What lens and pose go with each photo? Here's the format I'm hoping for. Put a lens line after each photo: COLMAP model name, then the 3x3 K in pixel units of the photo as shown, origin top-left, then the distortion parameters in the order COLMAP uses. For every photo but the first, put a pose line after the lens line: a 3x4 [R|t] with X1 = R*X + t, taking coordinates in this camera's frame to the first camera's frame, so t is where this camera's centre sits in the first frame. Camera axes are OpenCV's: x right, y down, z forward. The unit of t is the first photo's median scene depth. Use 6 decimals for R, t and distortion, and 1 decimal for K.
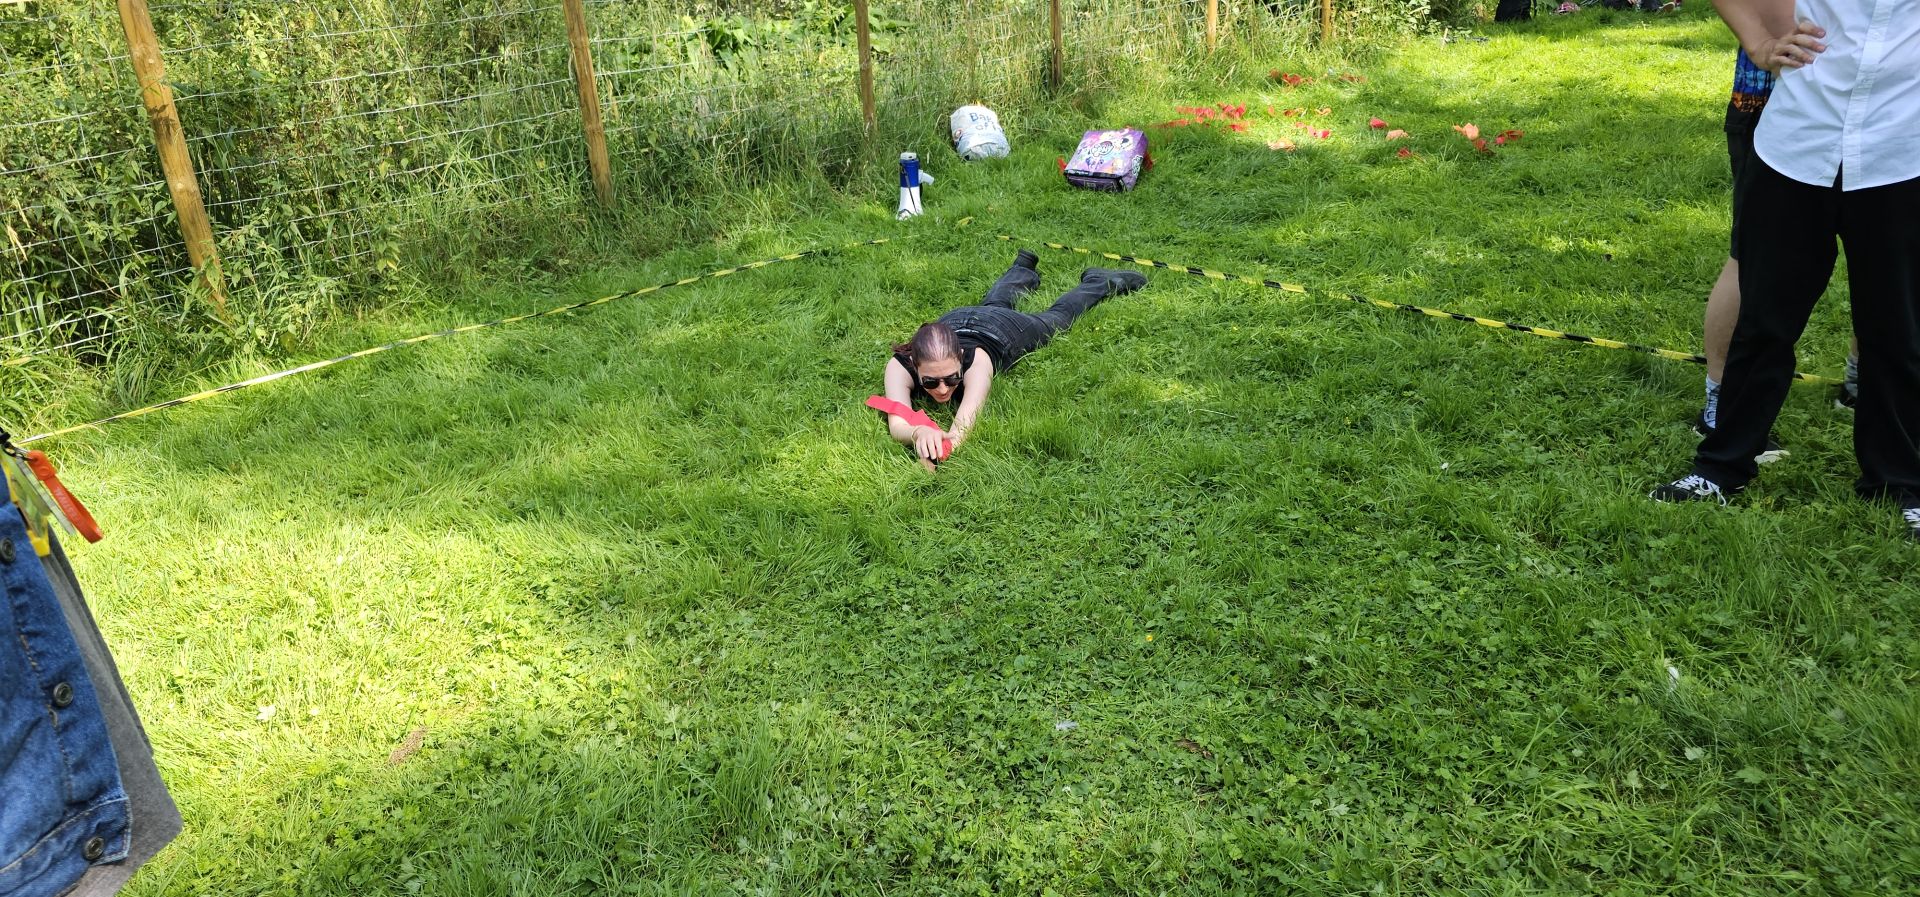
lens RADIAL K [[1284.7, 0, 970.1], [0, 1284.7, 453.2], [0, 0, 1]] dist [0.064390, -0.056500]
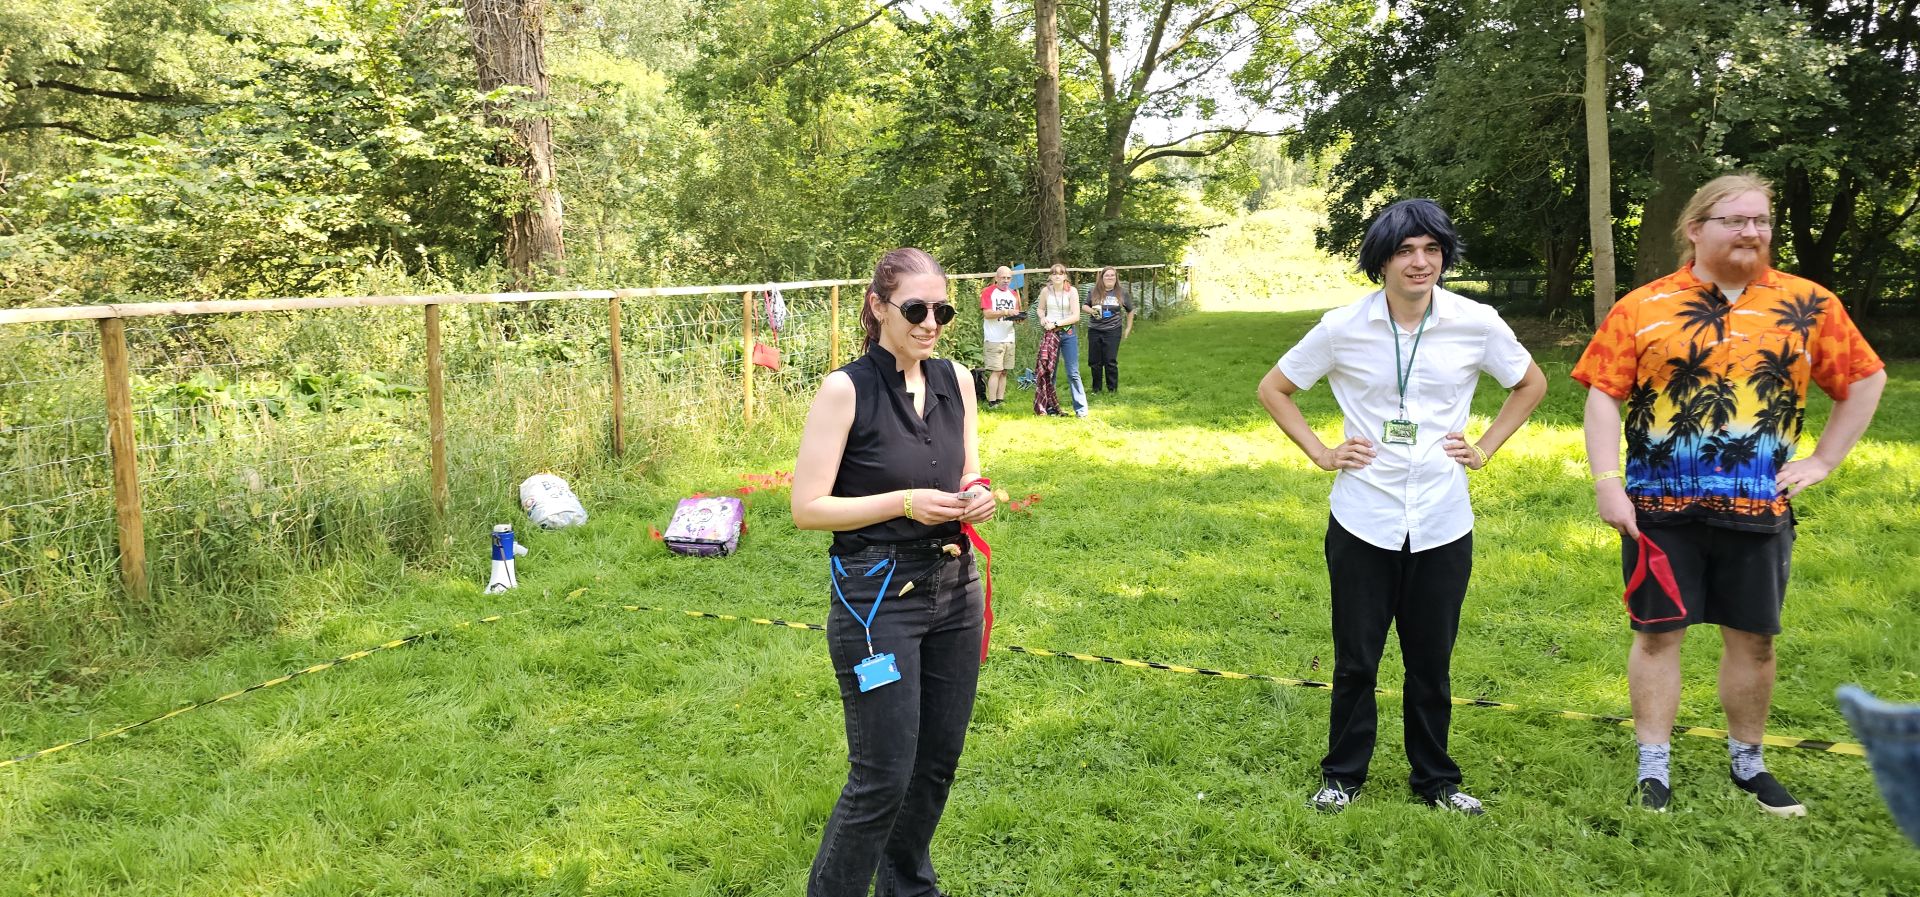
lens RADIAL K [[1278.0, 0, 964.6], [0, 1278.0, 428.6], [0, 0, 1]] dist [0.064753, -0.060960]
pose [[0.896385, 0.007607, 0.443212, -0.232183], [0.116785, 0.960476, -0.252680, -0.028092], [-0.427617, 0.278259, 0.860067, 0.014260]]
